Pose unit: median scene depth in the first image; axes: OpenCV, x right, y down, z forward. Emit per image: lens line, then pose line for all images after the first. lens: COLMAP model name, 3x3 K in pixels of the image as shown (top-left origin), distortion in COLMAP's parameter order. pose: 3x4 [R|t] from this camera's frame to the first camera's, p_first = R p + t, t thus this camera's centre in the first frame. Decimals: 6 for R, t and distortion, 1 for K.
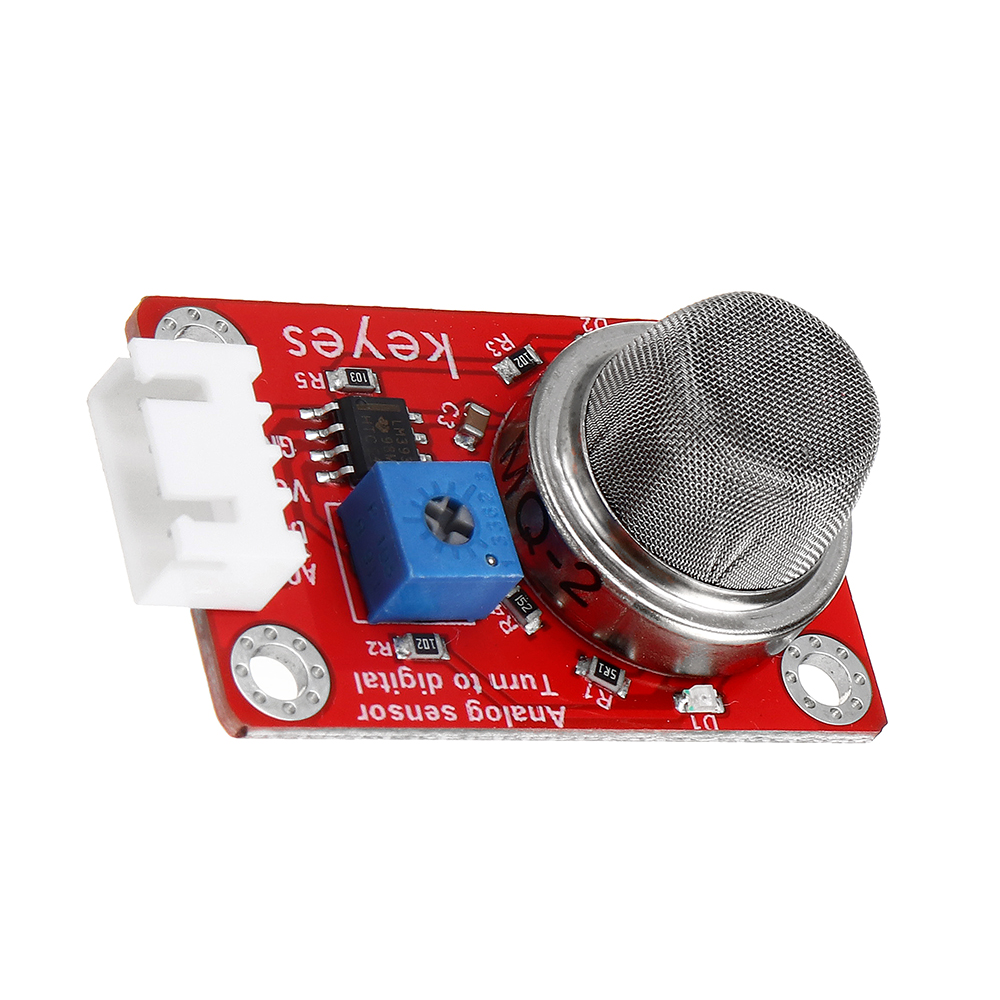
lens RADIAL K [[5820.4, 0, 502.5], [0, 5820.4, 500.0], [0, 0, 1]] dist [0.238662, 0.000000]
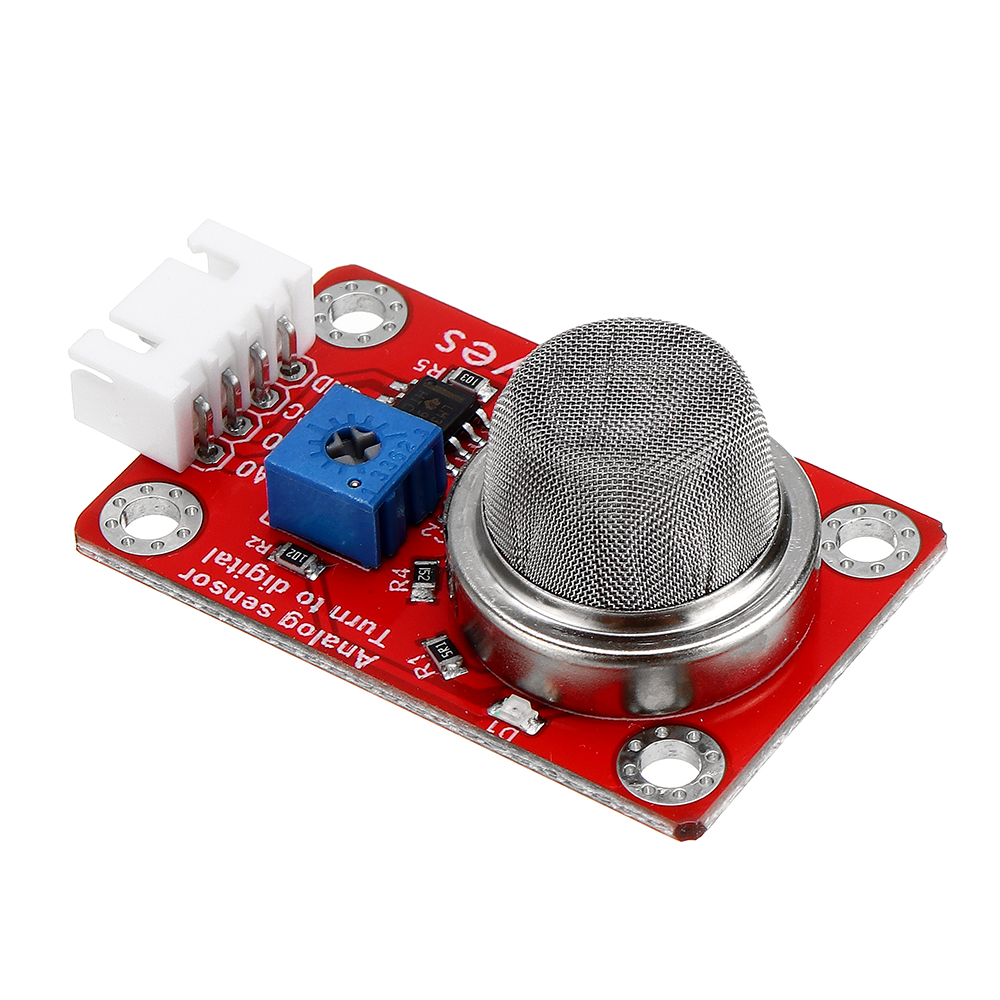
lens RADIAL K [[5820.4, 0, 499.5], [0, 5820.4, 498.2], [0, 0, 1]] dist [0.238662, 0.000000]
pose [[0.570435, 0.146131, -0.808239, 0.827242], [-0.451777, 0.877634, -0.160176, 0.162539], [0.685931, 0.456514, 0.566651, 0.436949]]
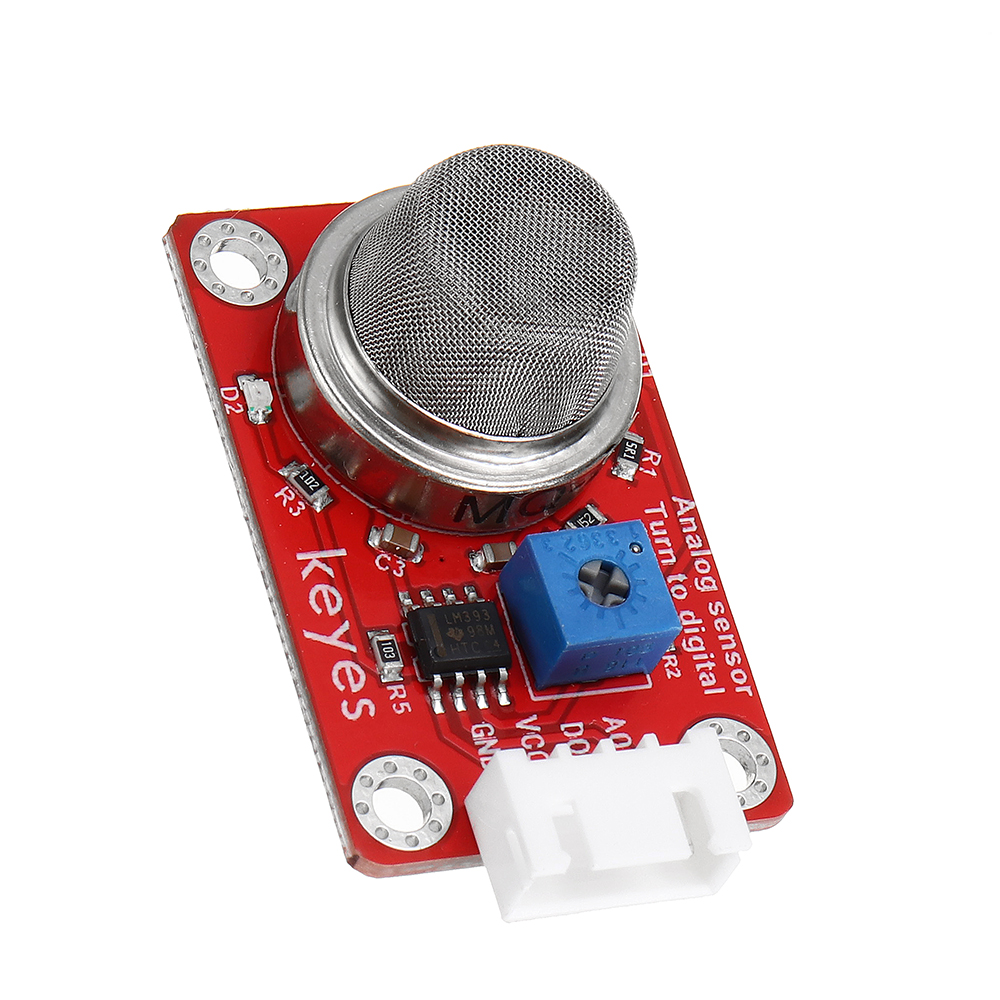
lens RADIAL K [[5820.4, 0, 506.1], [0, 5820.4, 502.4], [0, 0, 1]] dist [0.238662, 0.000000]
pose [[0.113261, -0.988845, 0.096736, -0.095422], [0.617430, 0.146329, 0.772896, -0.795951], [-0.778430, -0.027811, 0.627115, 0.365856]]
